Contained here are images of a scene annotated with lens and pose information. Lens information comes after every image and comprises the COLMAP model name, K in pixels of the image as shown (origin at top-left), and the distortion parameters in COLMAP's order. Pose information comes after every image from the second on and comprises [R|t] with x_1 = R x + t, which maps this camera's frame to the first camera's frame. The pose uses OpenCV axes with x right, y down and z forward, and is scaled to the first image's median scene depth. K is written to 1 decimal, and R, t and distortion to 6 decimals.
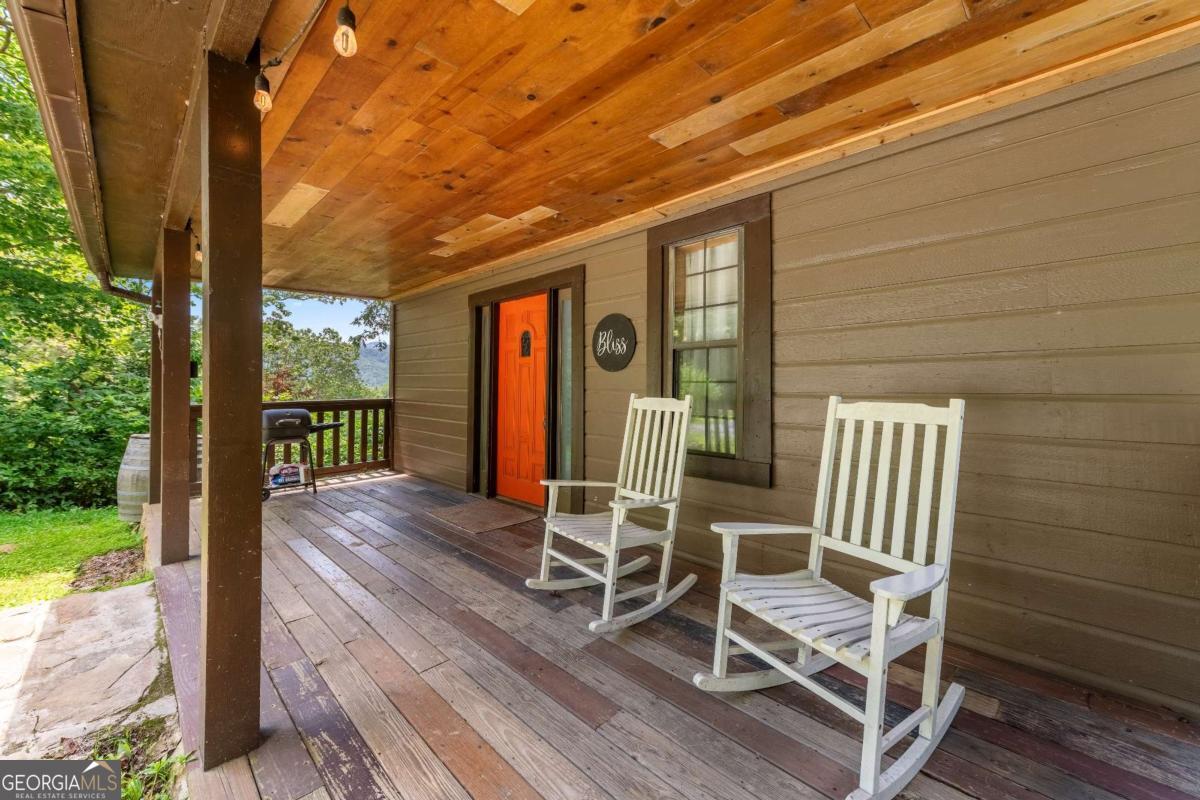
lens RADIAL K [[472.2, 0, 593.0], [0, 472.2, 388.0], [0, 0, 1]] dist [0.010513, -0.000960]
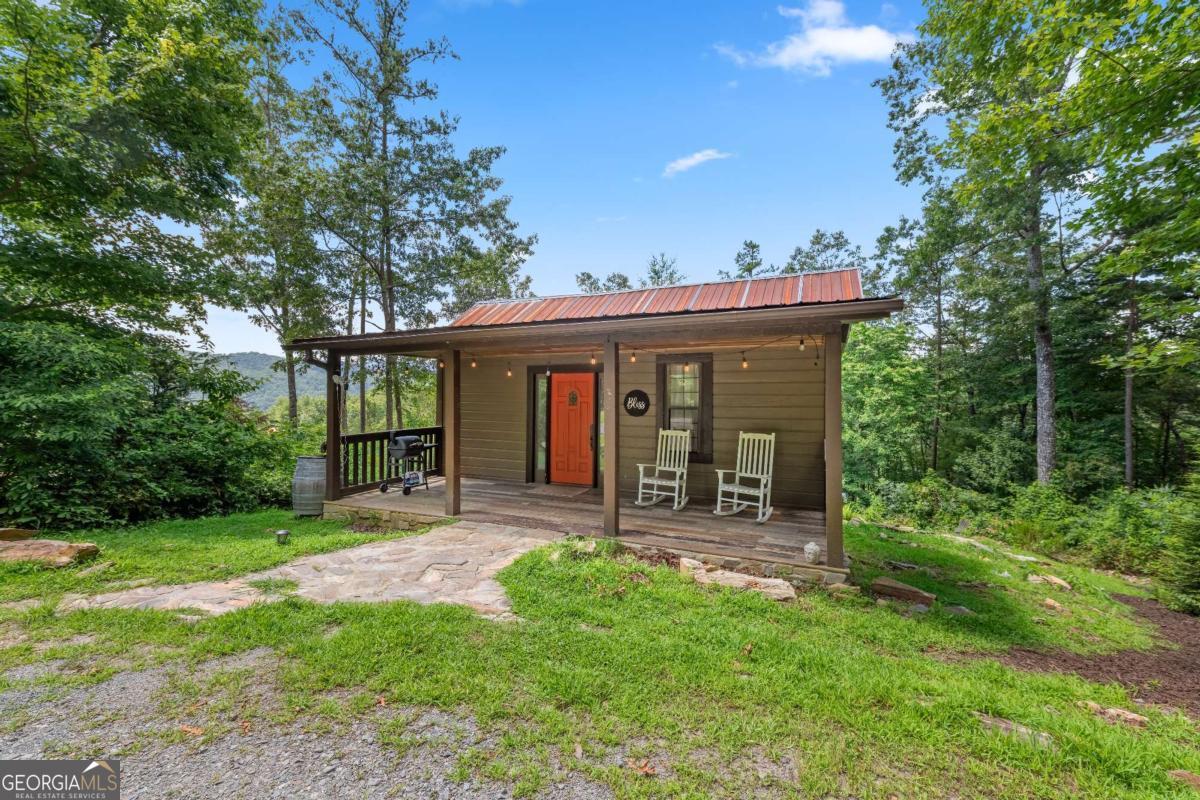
lens RADIAL K [[472.2, 0, 604.2], [0, 472.2, 401.2], [0, 0, 1]] dist [0.010513, -0.000960]
pose [[0.925003, 0.005806, 0.379916, -1.099702], [-0.006094, 0.999981, -0.000444, -0.124159], [-0.379912, -0.001905, 0.925021, -1.140168]]
